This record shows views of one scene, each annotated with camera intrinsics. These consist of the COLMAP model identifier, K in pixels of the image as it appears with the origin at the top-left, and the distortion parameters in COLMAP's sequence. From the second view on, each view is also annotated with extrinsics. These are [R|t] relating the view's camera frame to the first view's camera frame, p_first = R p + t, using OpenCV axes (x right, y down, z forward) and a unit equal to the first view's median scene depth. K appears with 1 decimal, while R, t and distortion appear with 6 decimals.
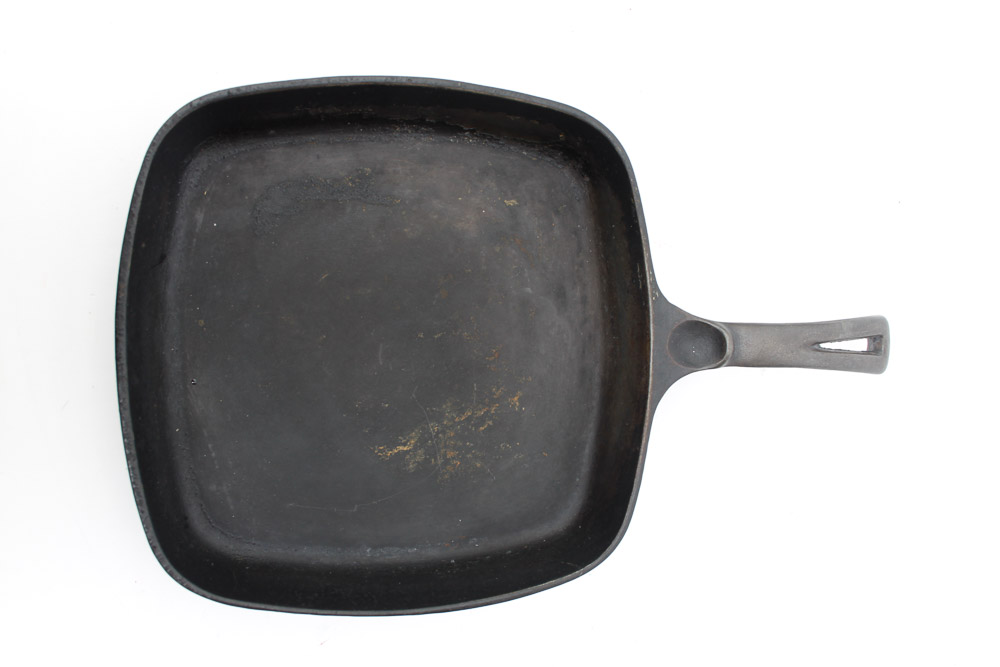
lens RADIAL K [[981.9, 0, 500.0], [0, 981.9, 333.5], [0, 0, 1]] dist [-0.102478, 0.014468]
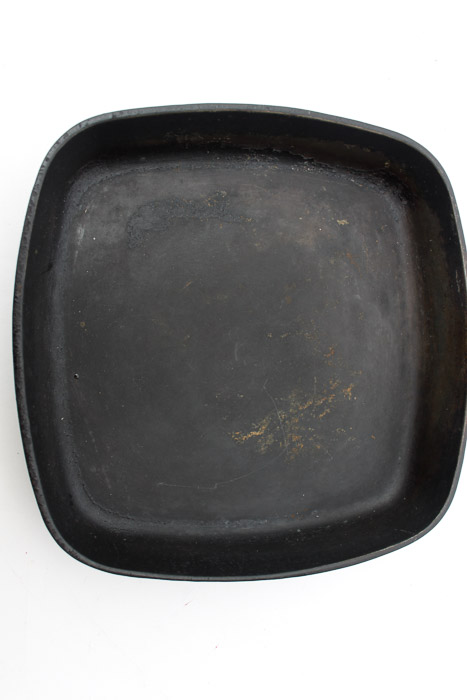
lens RADIAL K [[690.3, 0, 233.5], [0, 690.3, 350.0], [0, 0, 1]] dist [-0.110095, 0.003222]
pose [[0.999849, -0.014322, -0.009865, -0.118069], [0.014045, 0.999521, -0.027561, 0.042022], [0.010255, 0.027419, 0.999571, 0.189809]]
